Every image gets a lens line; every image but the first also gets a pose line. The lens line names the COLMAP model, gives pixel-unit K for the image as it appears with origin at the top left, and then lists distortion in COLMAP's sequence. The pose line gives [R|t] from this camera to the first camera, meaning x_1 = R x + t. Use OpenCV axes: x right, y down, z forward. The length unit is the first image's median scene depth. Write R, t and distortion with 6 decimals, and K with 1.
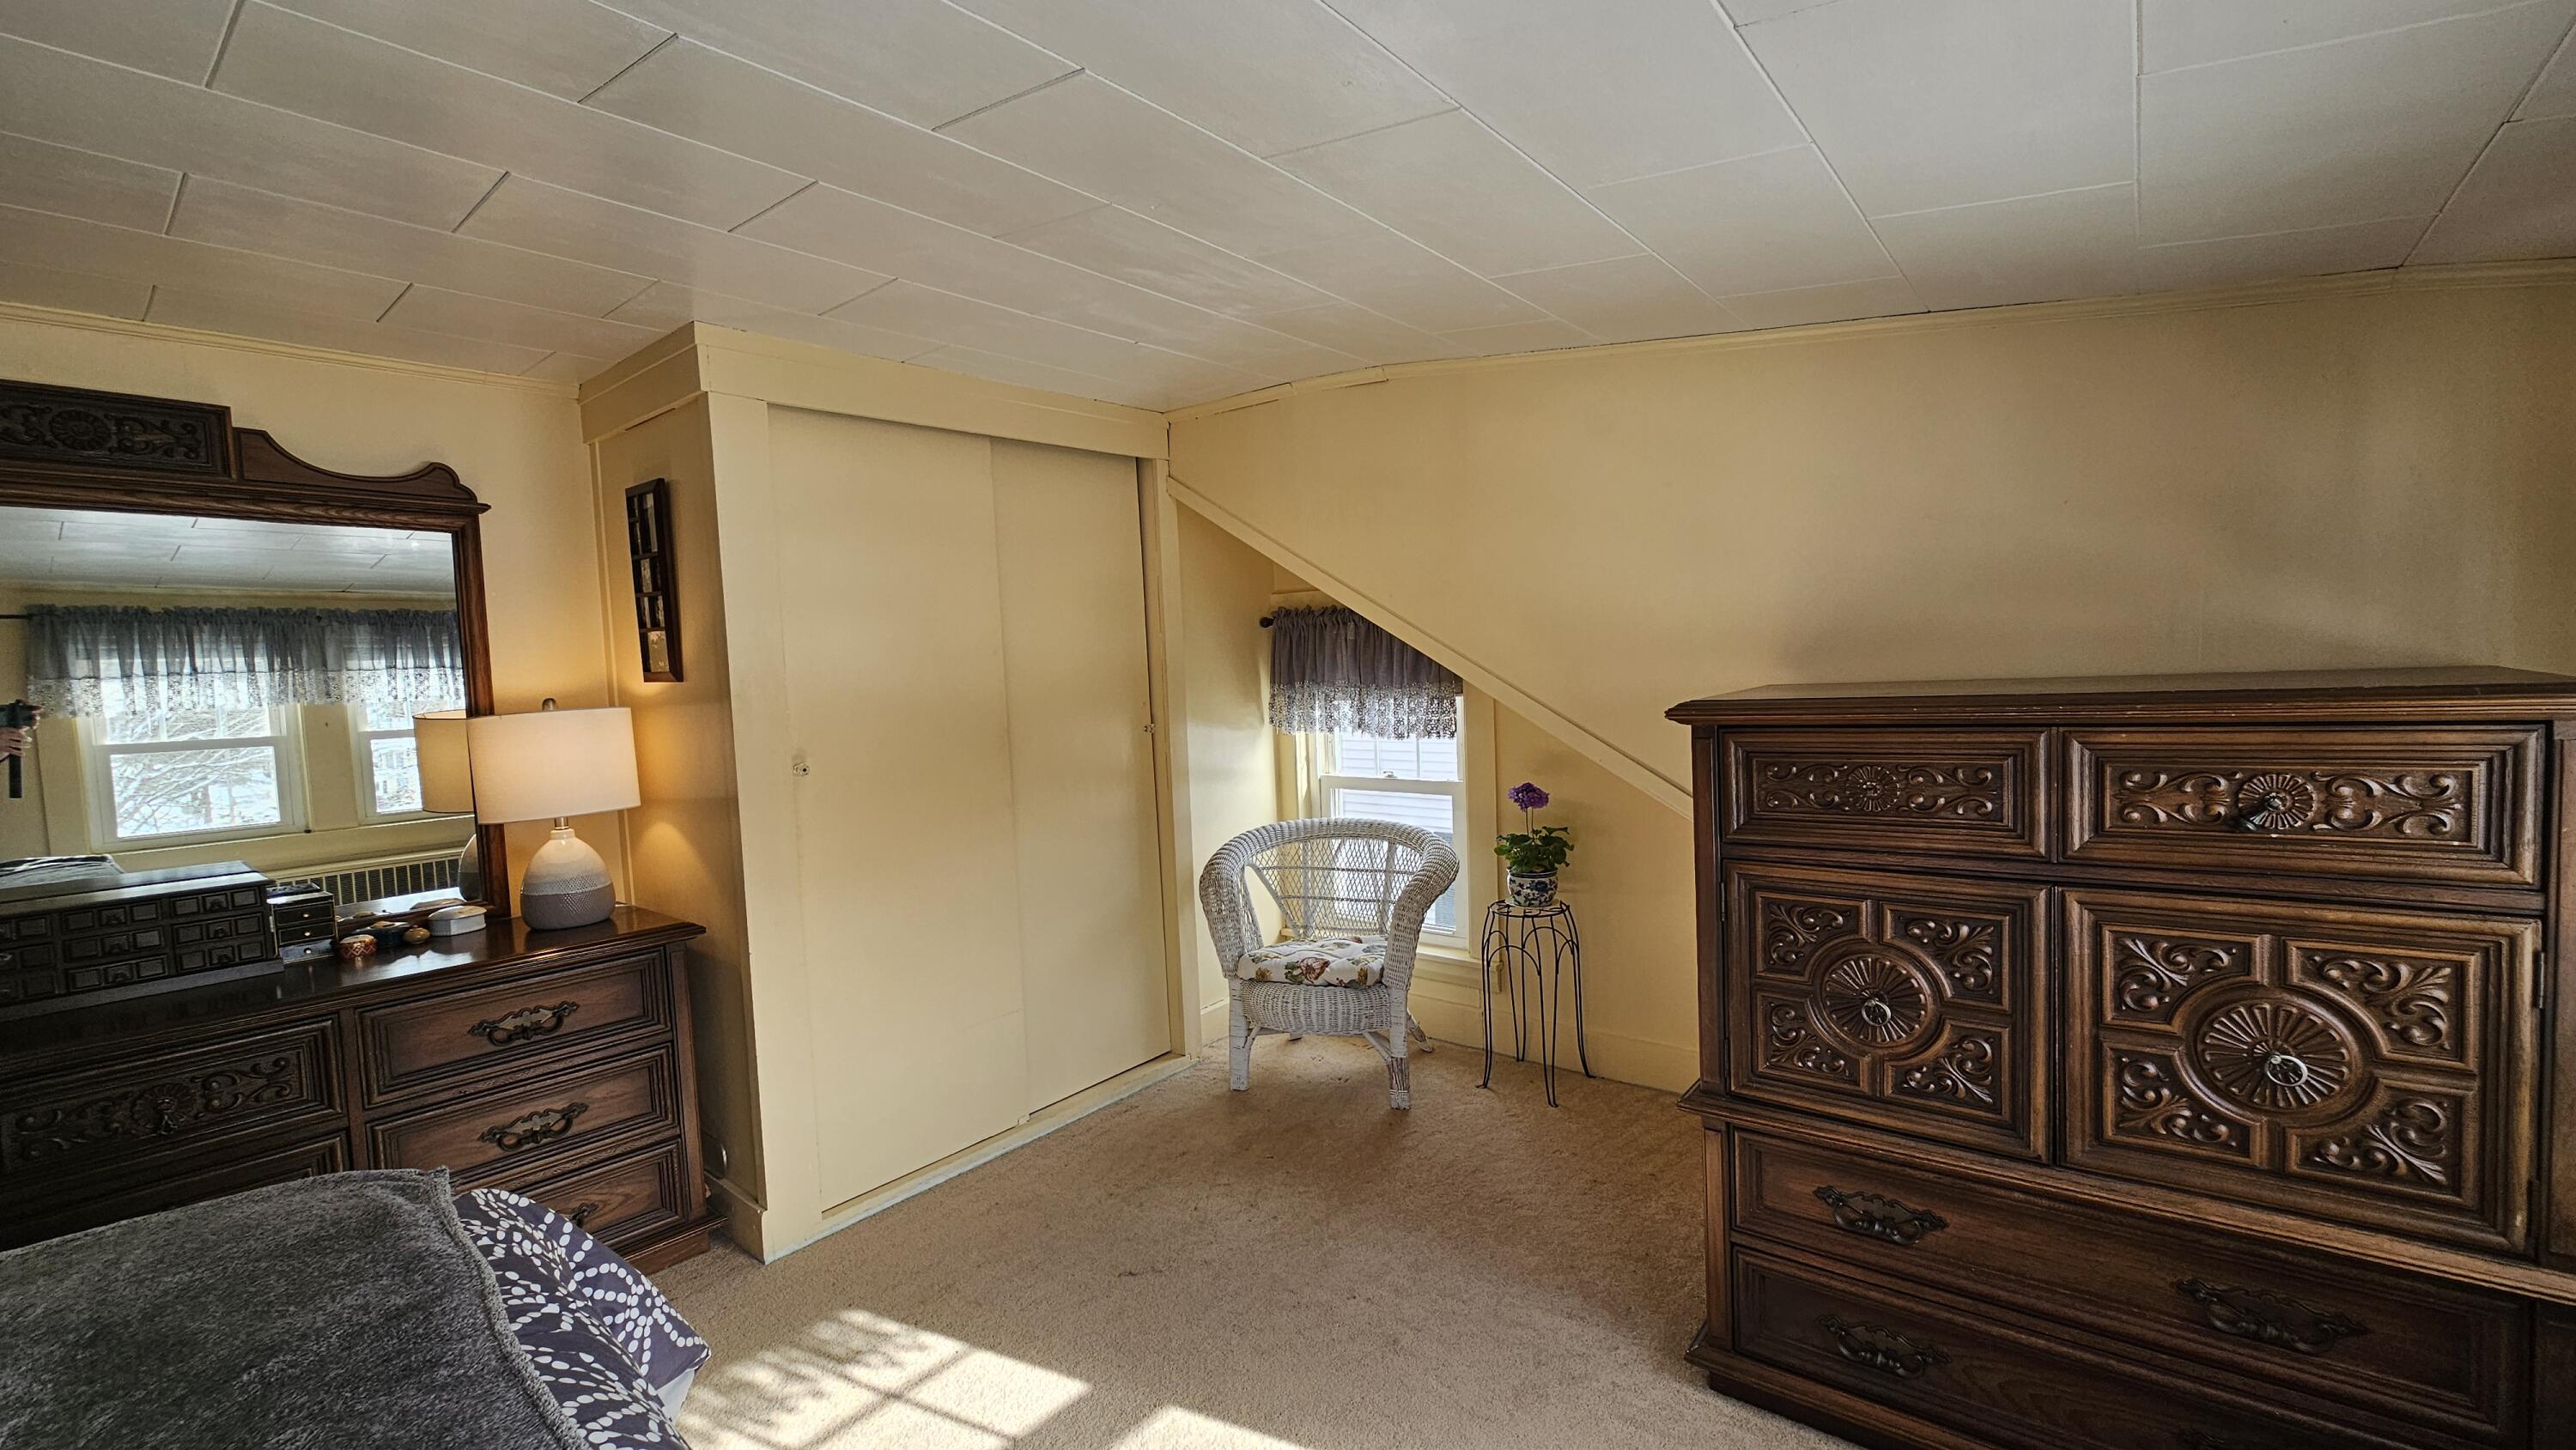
lens RADIAL K [[1051.3, 0, 1289.6], [0, 1051.3, 740.8], [0, 0, 1]] dist [-0.002249, -0.000241]
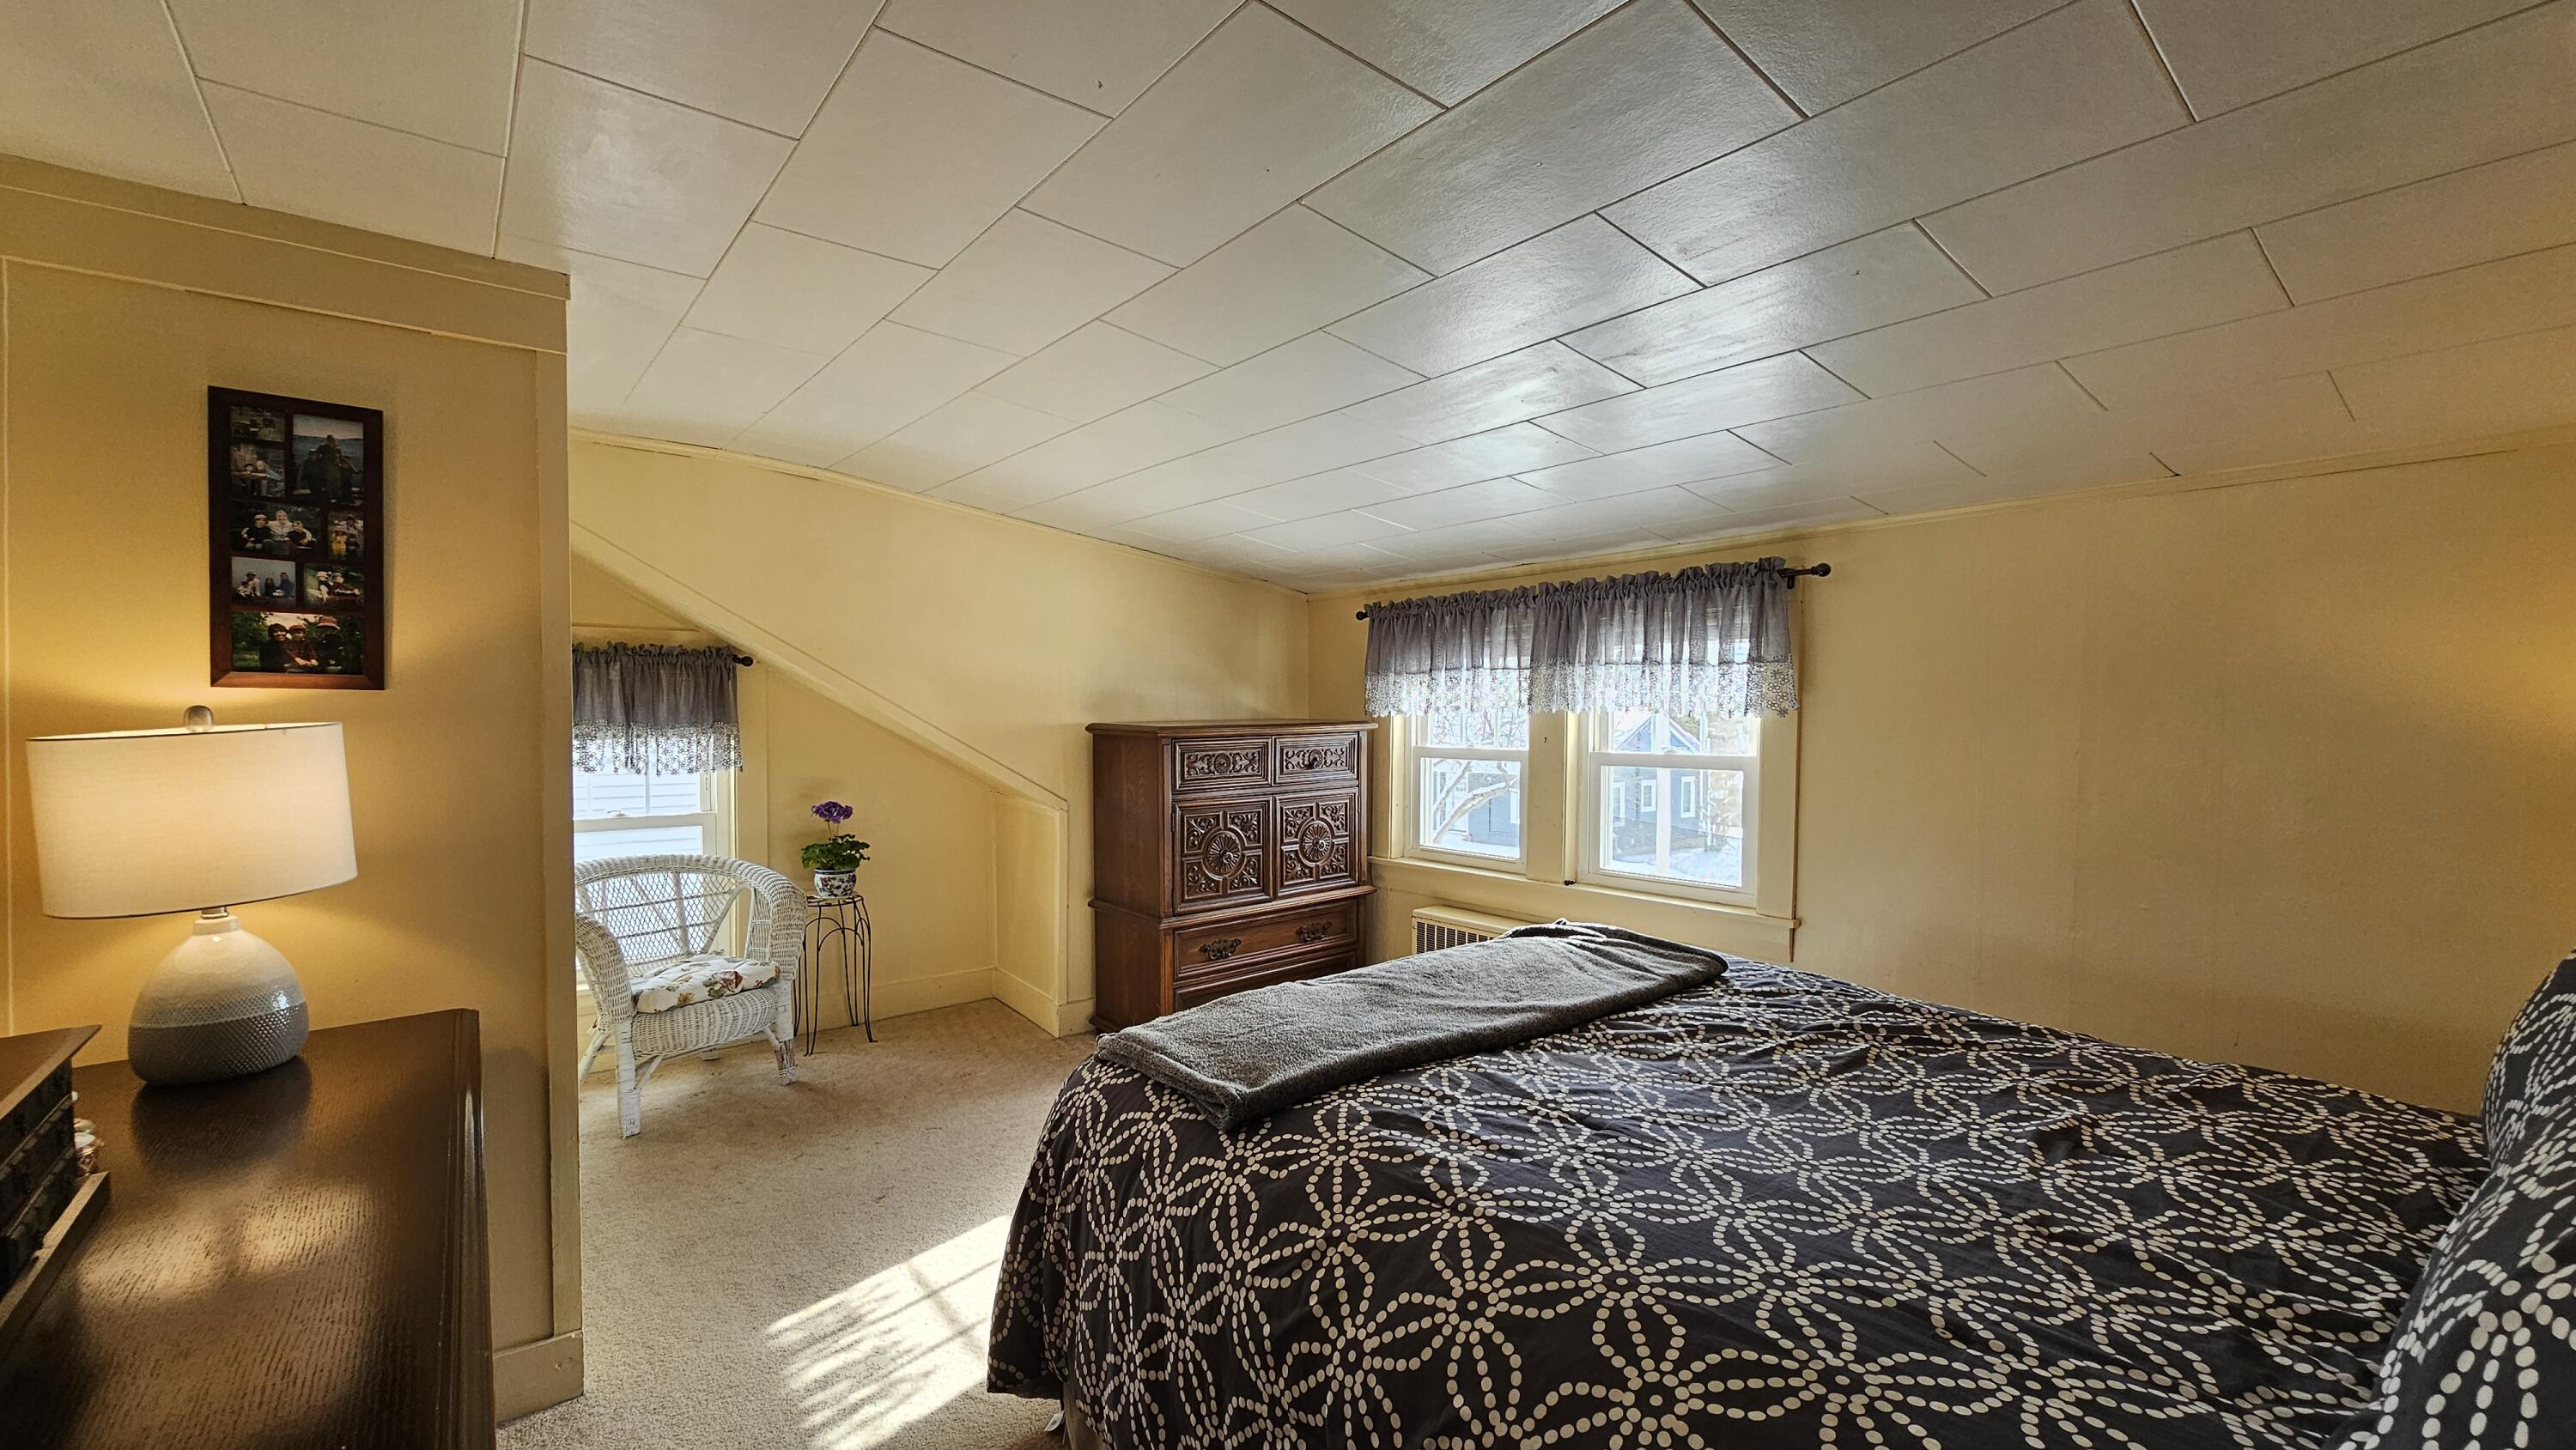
lens RADIAL K [[1051.3, 0, 1289.6], [0, 1051.3, 740.8], [0, 0, 1]] dist [-0.002249, -0.000241]
pose [[0.190234, 0.004826, 0.981727, -0.941126], [0.062675, 0.997888, -0.017050, 0.023920], [-0.979736, 0.064773, 0.189530, 0.207384]]
